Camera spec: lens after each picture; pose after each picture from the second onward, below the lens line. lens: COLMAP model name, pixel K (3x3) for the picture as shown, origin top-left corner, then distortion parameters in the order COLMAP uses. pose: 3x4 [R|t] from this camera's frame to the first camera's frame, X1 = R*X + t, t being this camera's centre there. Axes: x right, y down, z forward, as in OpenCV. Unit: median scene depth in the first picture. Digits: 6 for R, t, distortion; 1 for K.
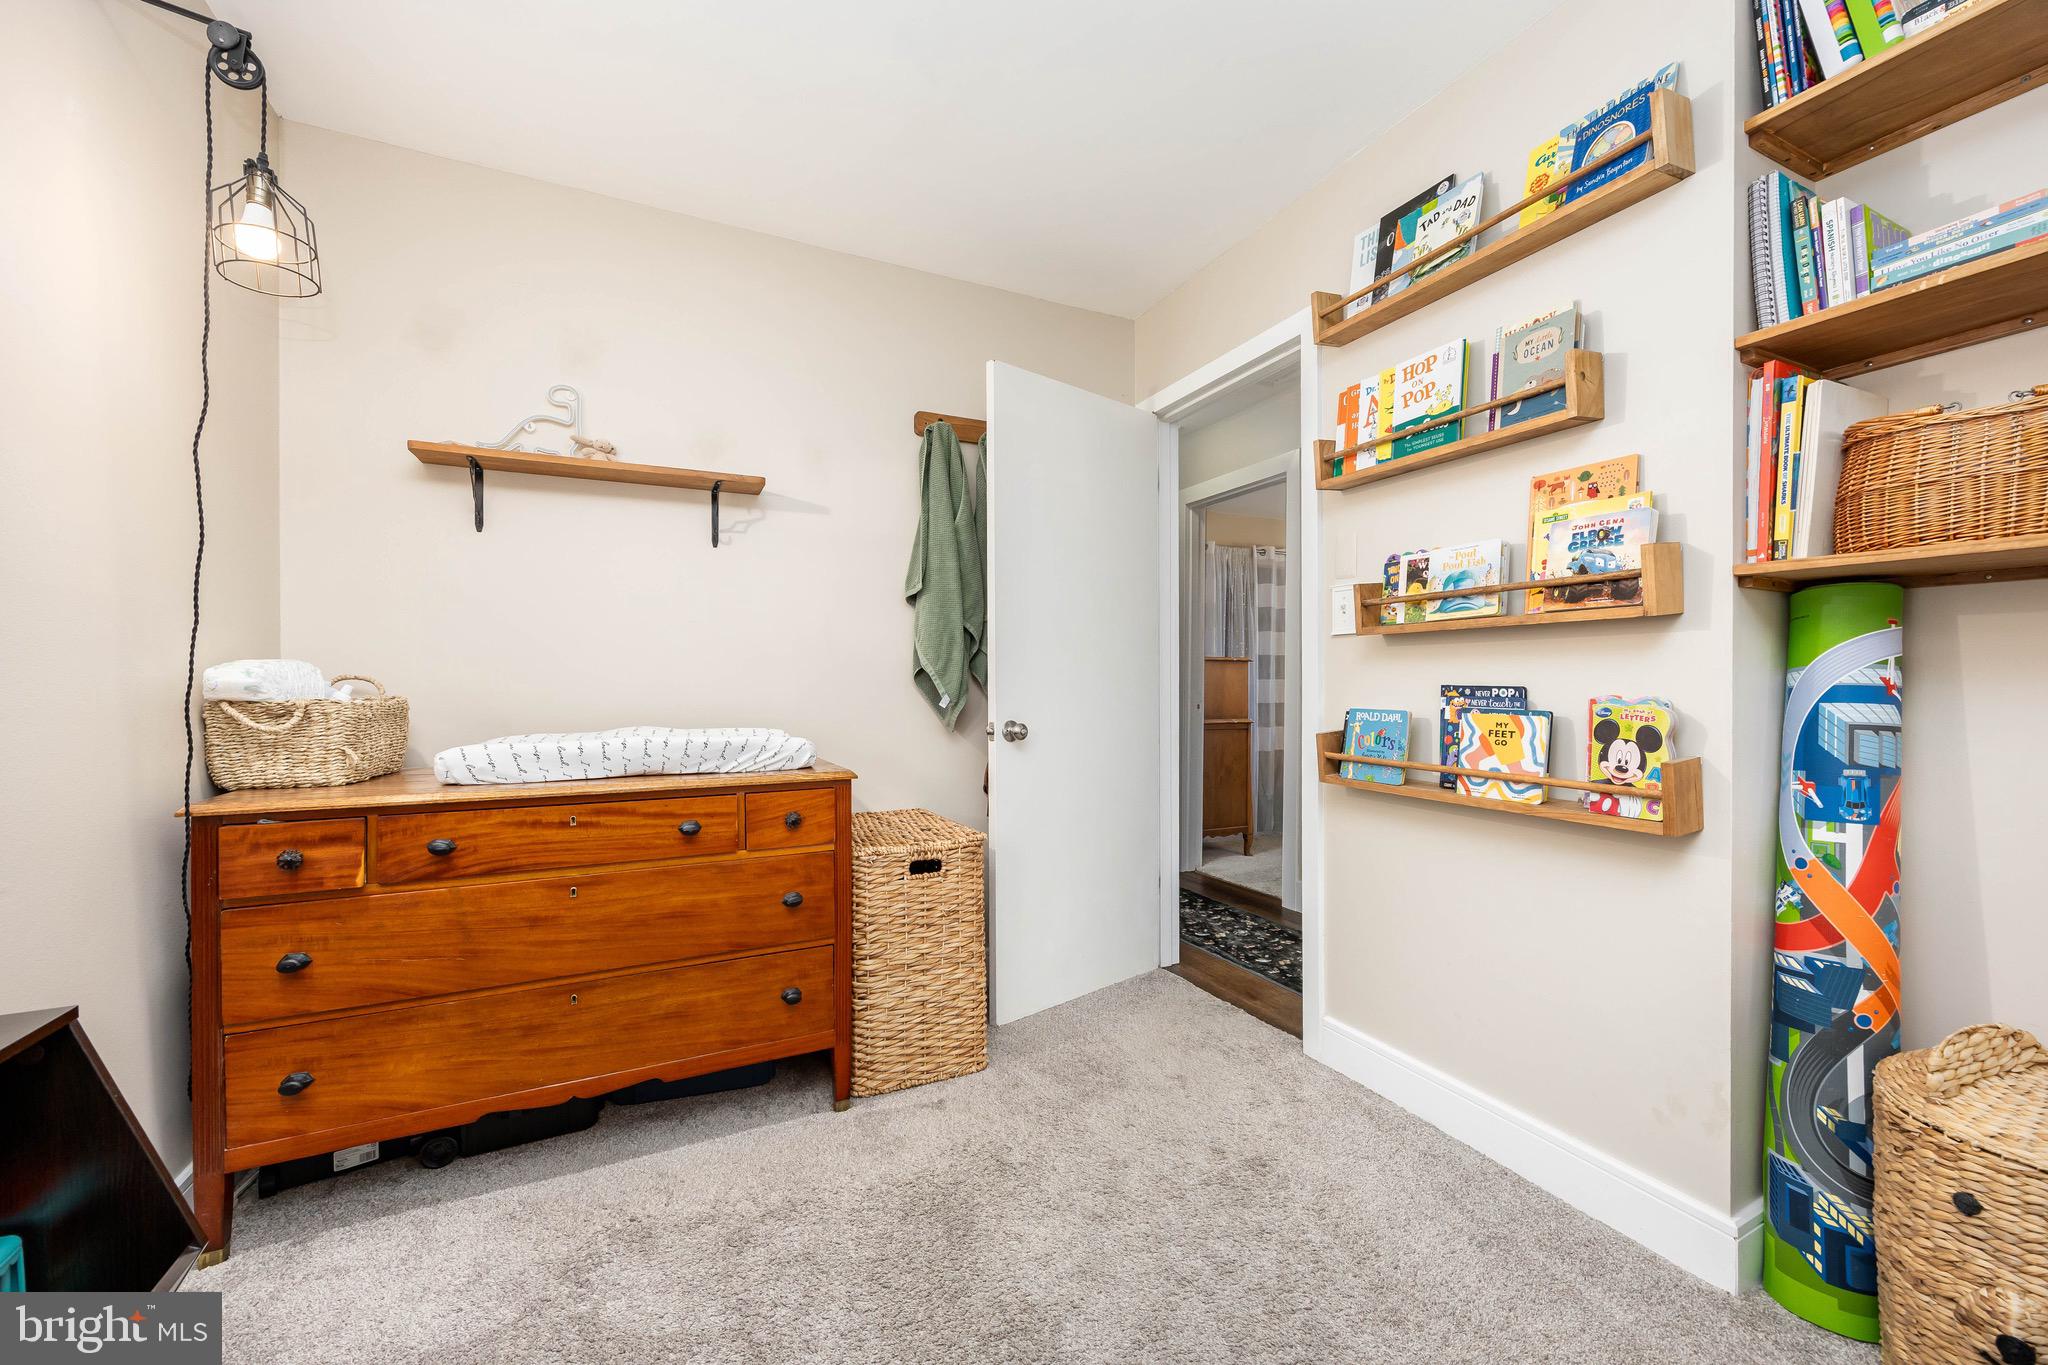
lens RADIAL K [[795.7, 0, 1028.0], [0, 795.7, 690.2], [0, 0, 1]] dist [-0.004013, -0.000615]
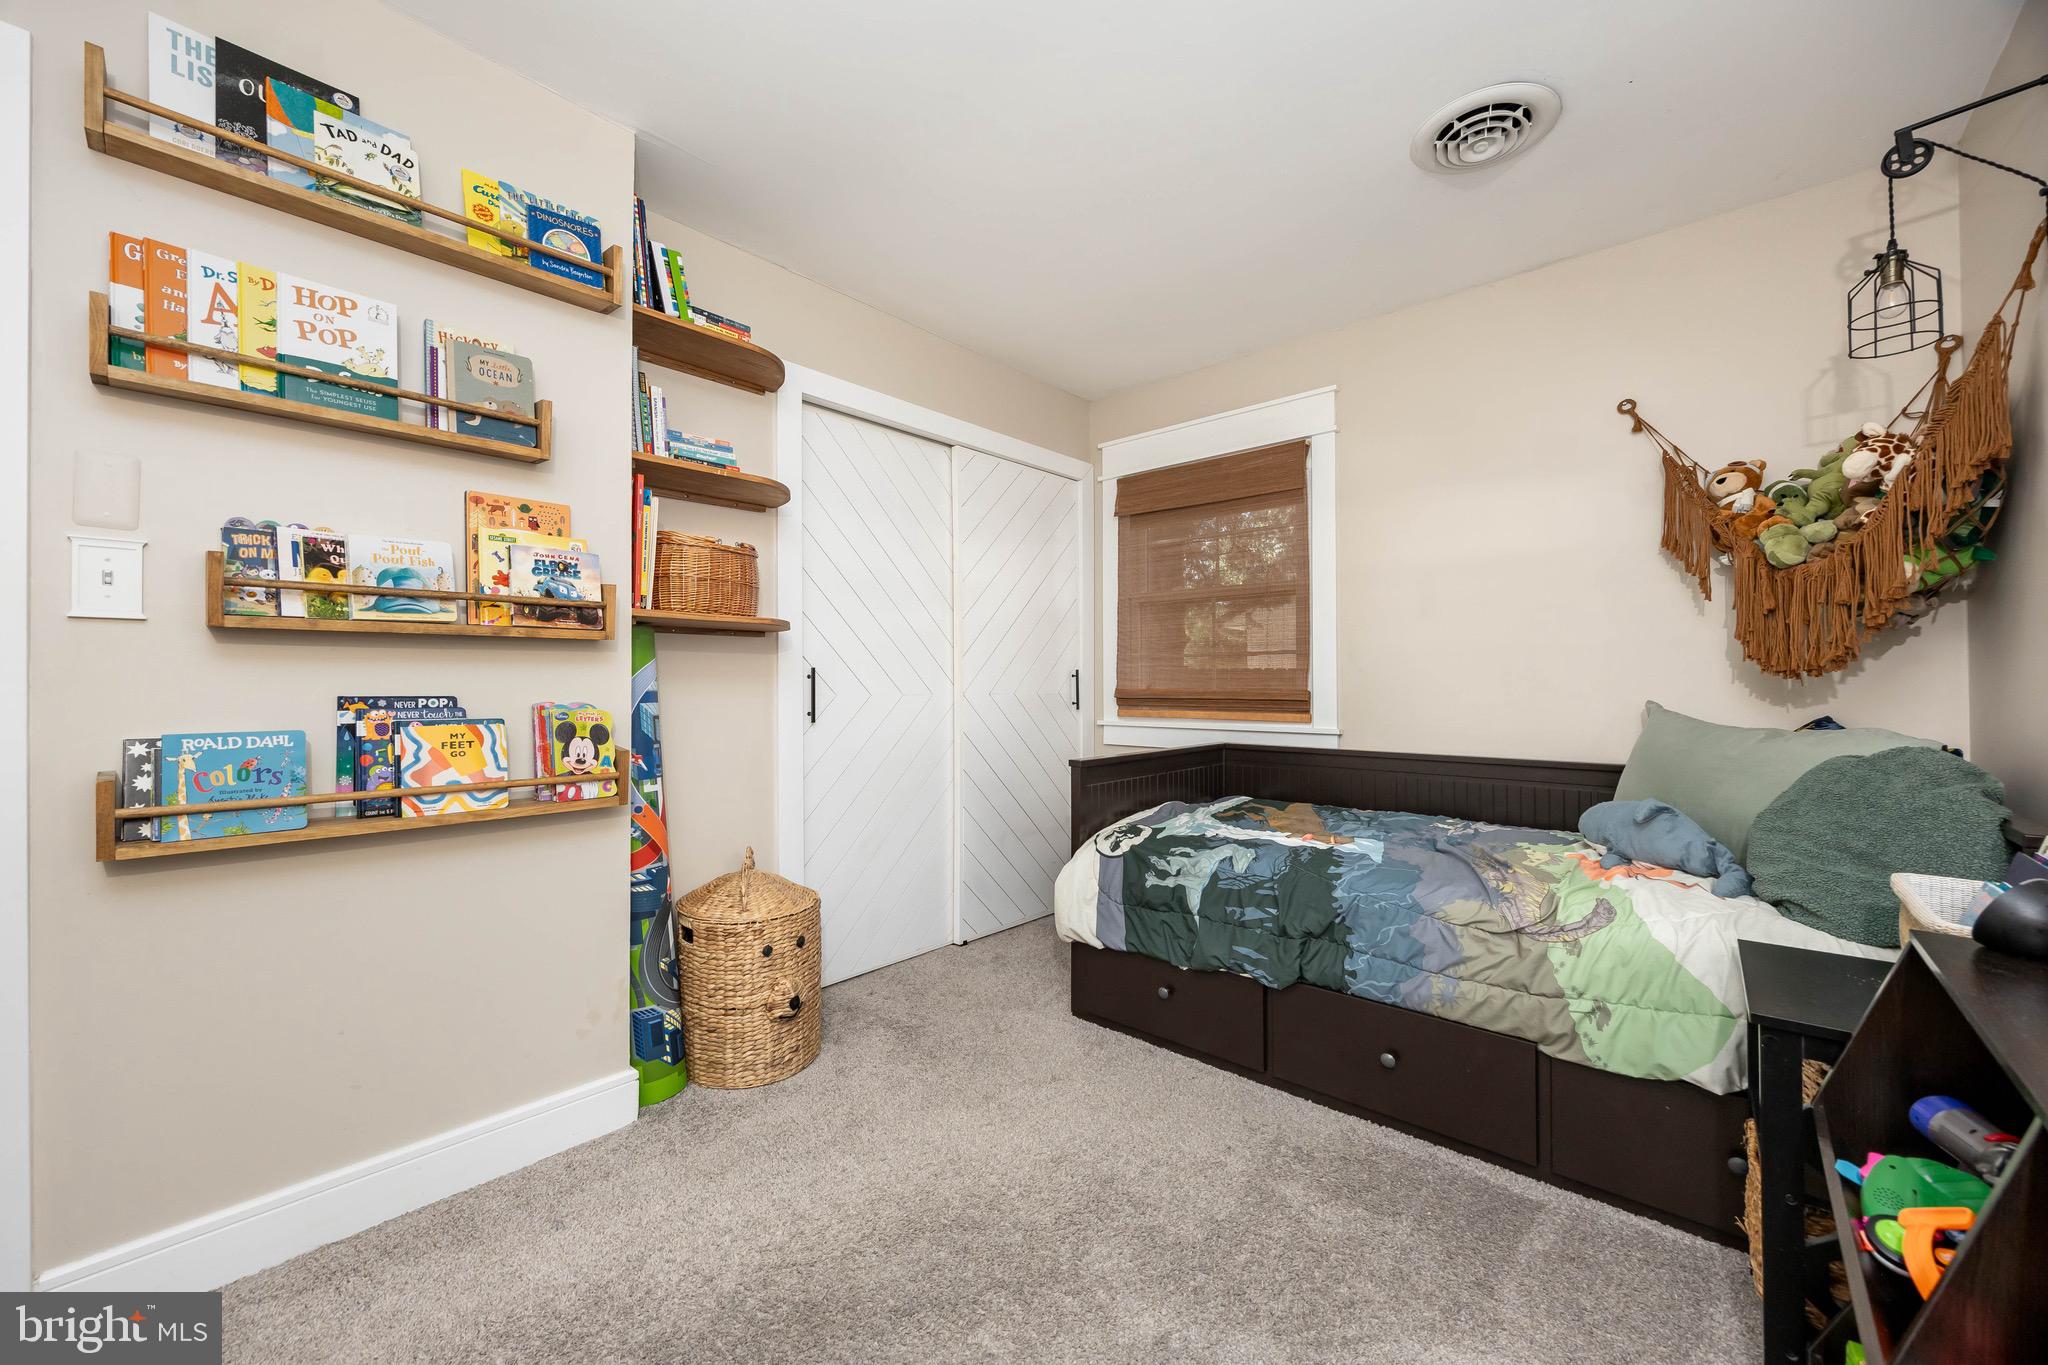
lens RADIAL K [[795.7, 0, 1023.9], [0, 795.7, 673.7], [0, 0, 1]] dist [-0.004013, -0.000615]
pose [[-0.393773, 0.011635, 0.919134, -0.584147], [0.013191, 0.999888, -0.007006, -0.016701], [-0.919113, 0.009366, -0.393883, 0.757212]]
